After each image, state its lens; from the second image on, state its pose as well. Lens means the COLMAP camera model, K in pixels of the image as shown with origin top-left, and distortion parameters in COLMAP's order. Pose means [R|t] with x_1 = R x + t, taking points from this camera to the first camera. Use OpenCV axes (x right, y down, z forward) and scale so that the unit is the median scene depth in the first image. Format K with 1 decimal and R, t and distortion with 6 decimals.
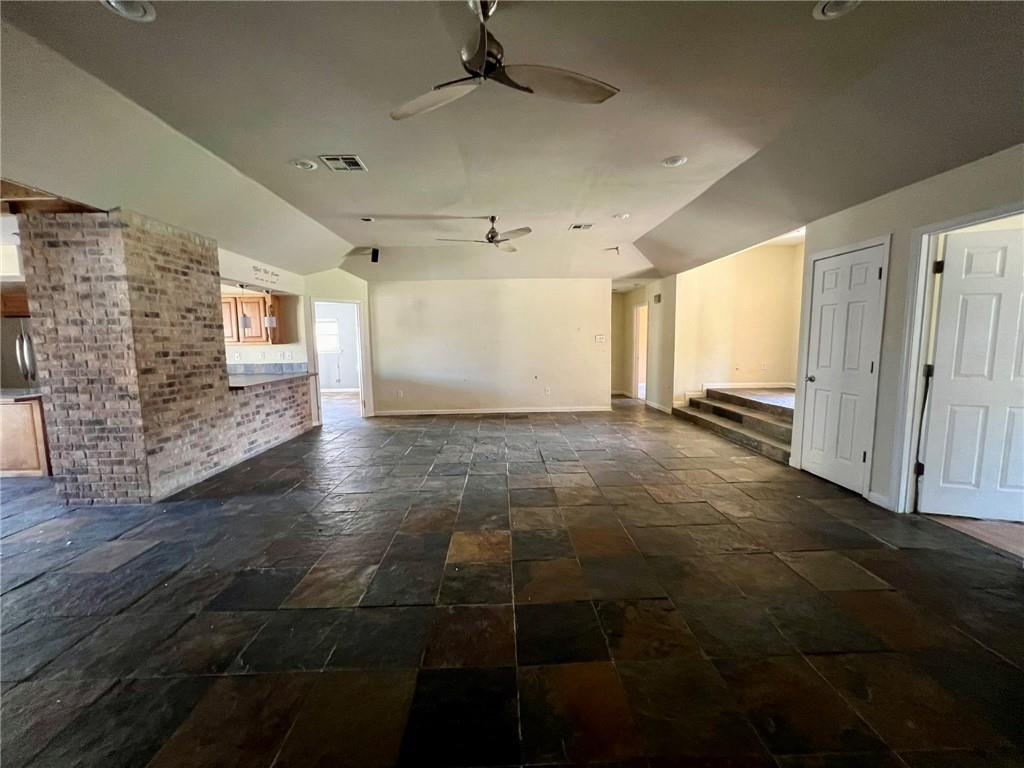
lens RADIAL K [[410.7, 0, 507.1], [0, 410.7, 382.5], [0, 0, 1]] dist [-0.002730, 0.001017]
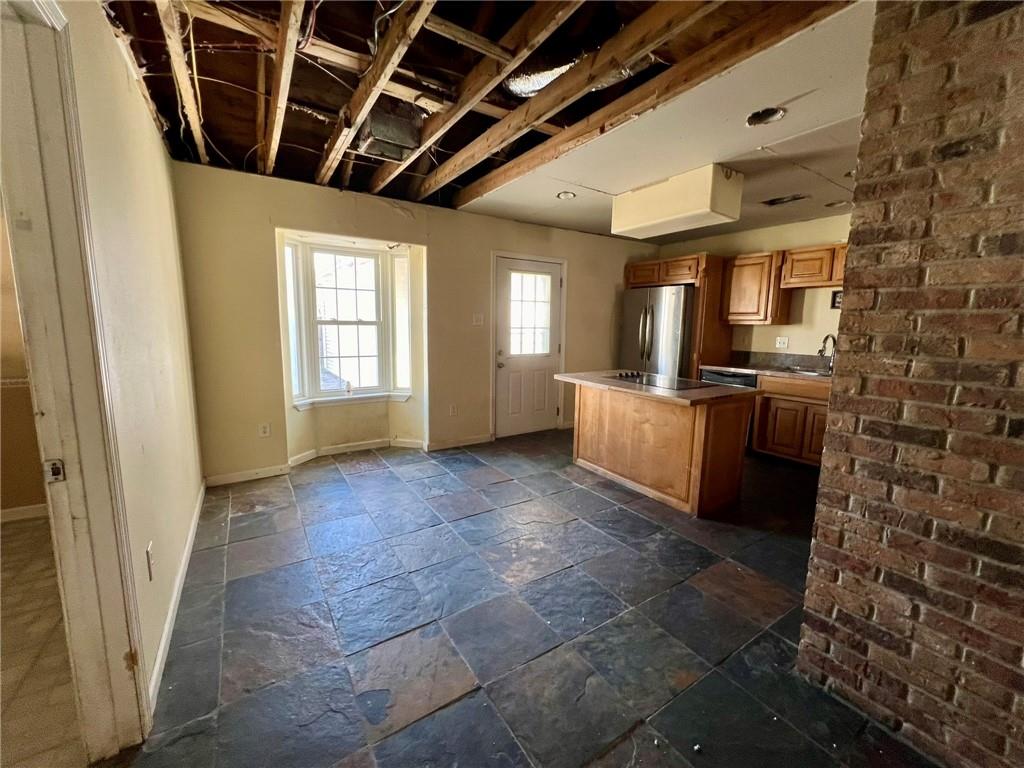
lens RADIAL K [[410.7, 0, 510.4], [0, 410.7, 380.3], [0, 0, 1]] dist [-0.002730, 0.001017]
pose [[0.522441, 0.144200, -0.840394, -0.733984], [-0.113195, 0.988602, 0.099262, -0.020768], [0.845128, 0.043270, 0.532809, 0.376469]]
